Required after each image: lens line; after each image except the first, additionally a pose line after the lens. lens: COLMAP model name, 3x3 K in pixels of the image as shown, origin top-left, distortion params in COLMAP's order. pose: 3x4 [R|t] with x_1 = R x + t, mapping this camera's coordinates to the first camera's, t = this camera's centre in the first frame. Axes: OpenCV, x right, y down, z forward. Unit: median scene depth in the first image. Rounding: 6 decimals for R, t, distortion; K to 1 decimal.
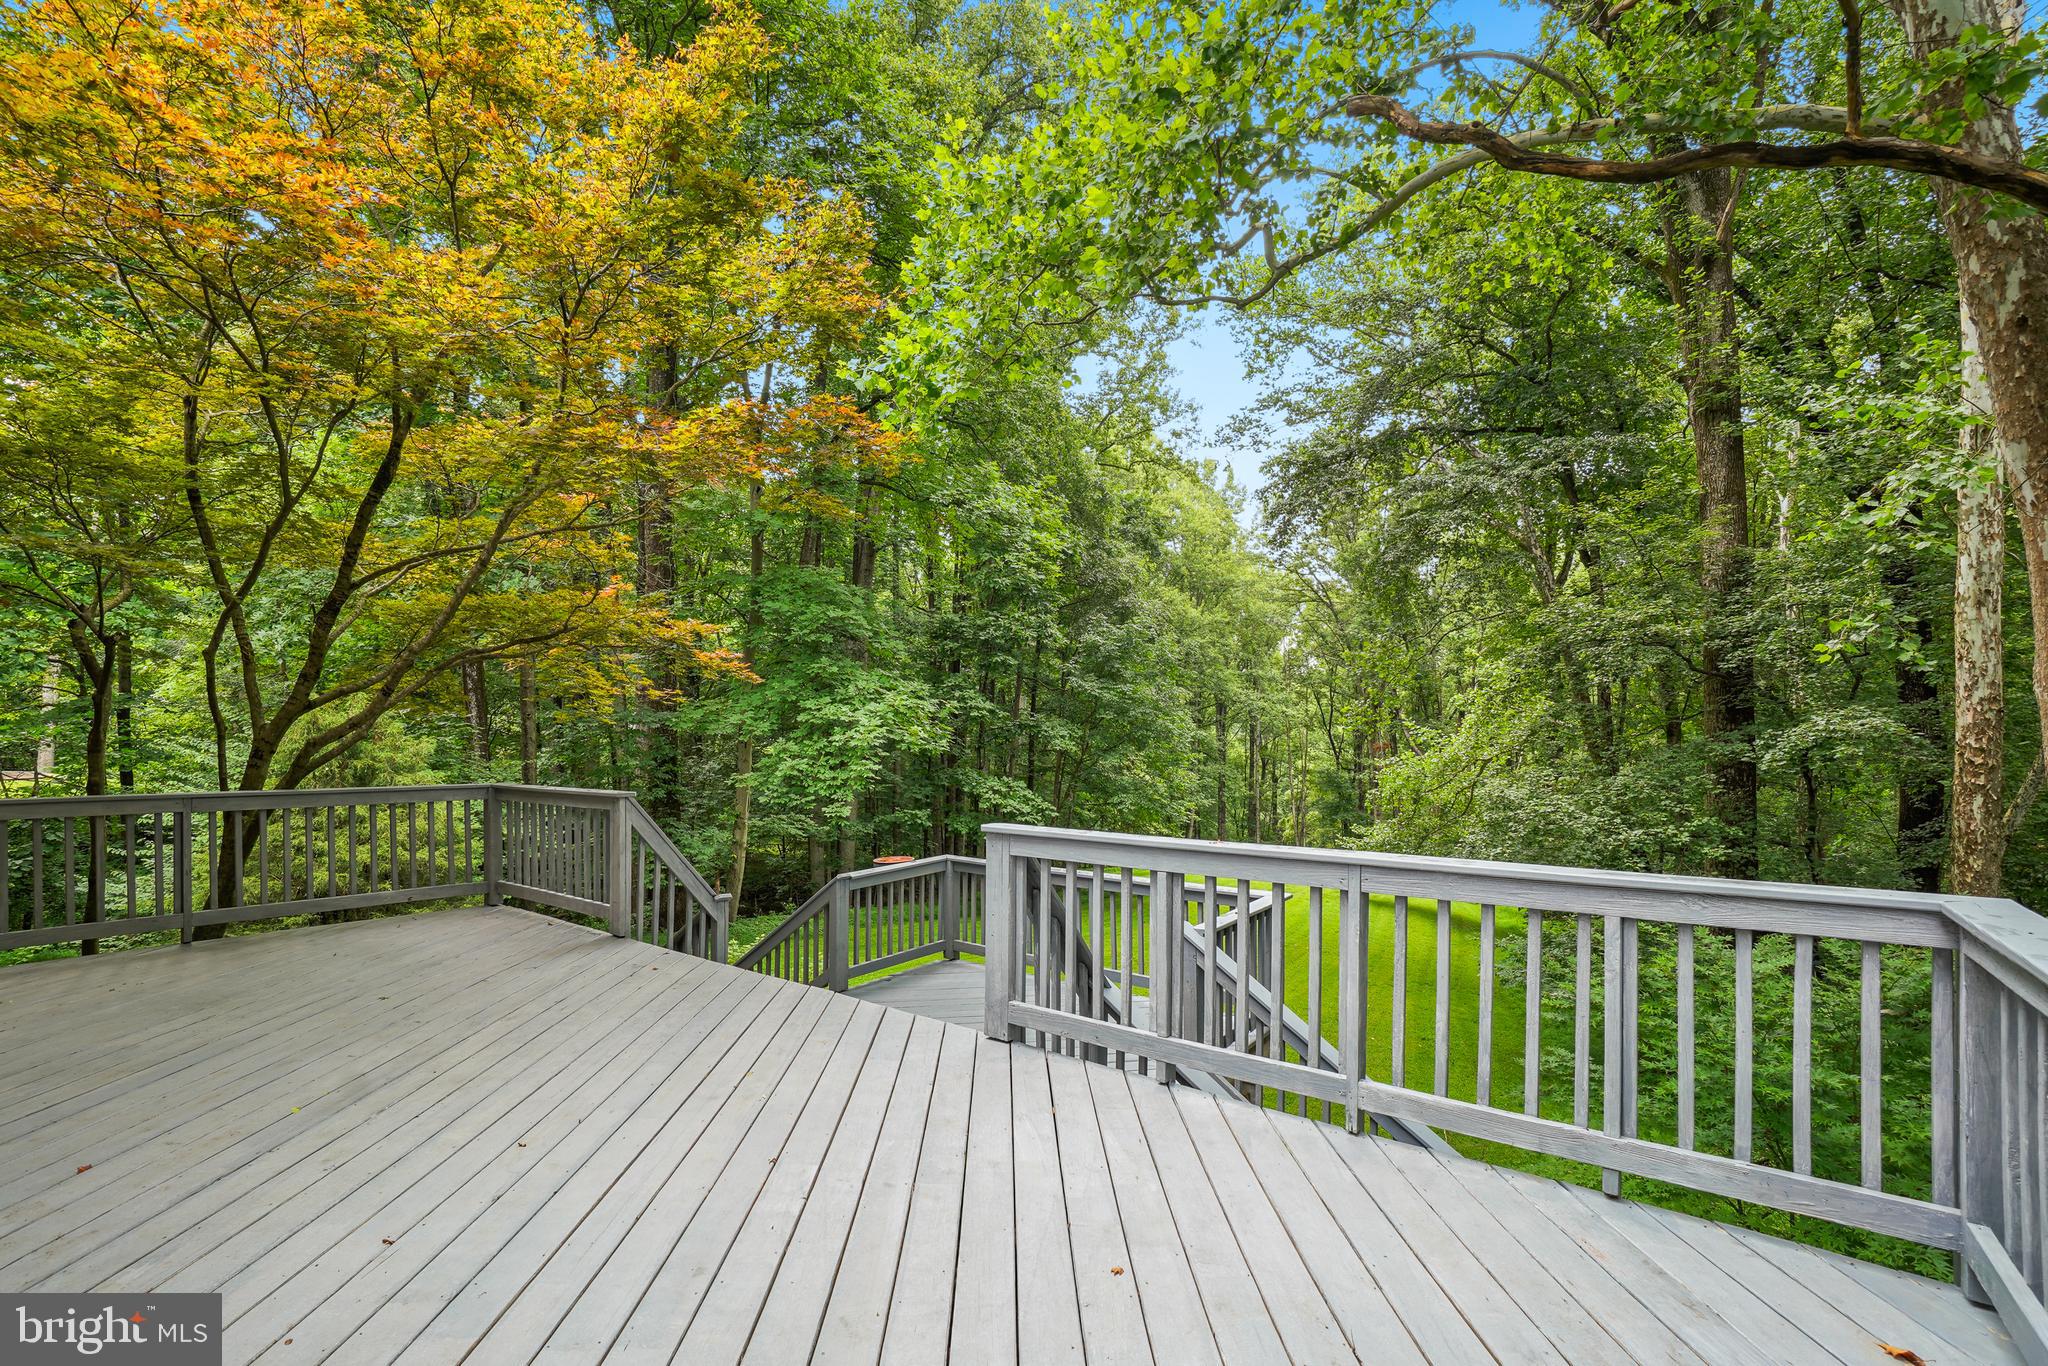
lens RADIAL K [[897.0, 0, 1031.3], [0, 897.0, 722.3], [0, 0, 1]] dist [-0.001247, -0.000388]
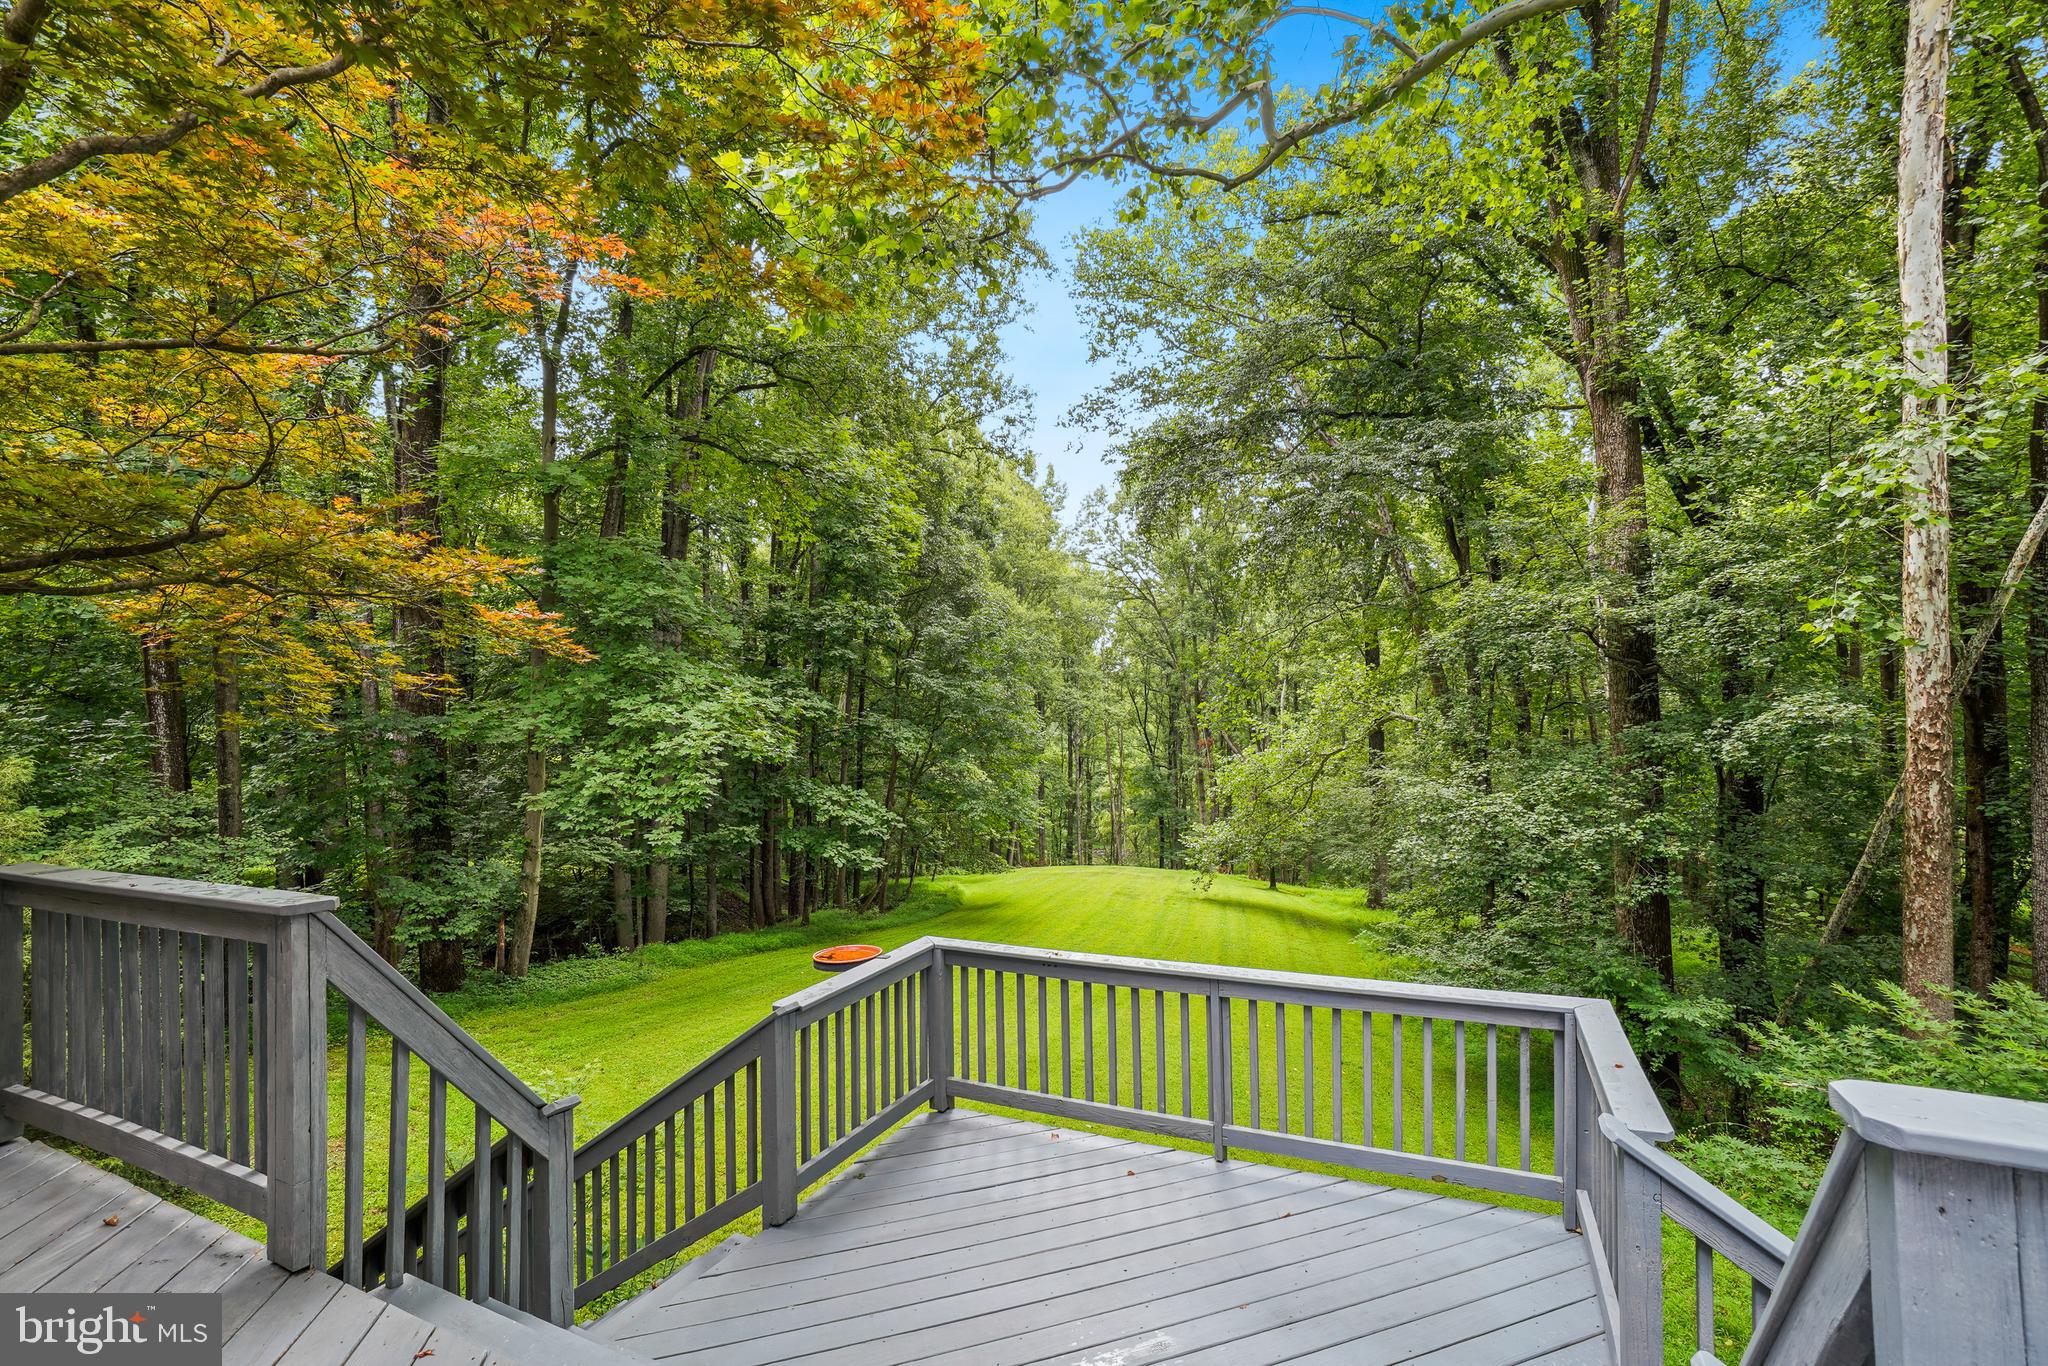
lens RADIAL K [[924.1, 0, 1014.7], [0, 924.1, 710.0], [0, 0, 1]] dist [-0.024243, 0.000465]
pose [[0.983722, -0.012089, 0.179288, -0.043059], [0.014614, 0.999812, -0.012768, 0.000720], [-0.179100, 0.015180, 0.983714, 0.108450]]
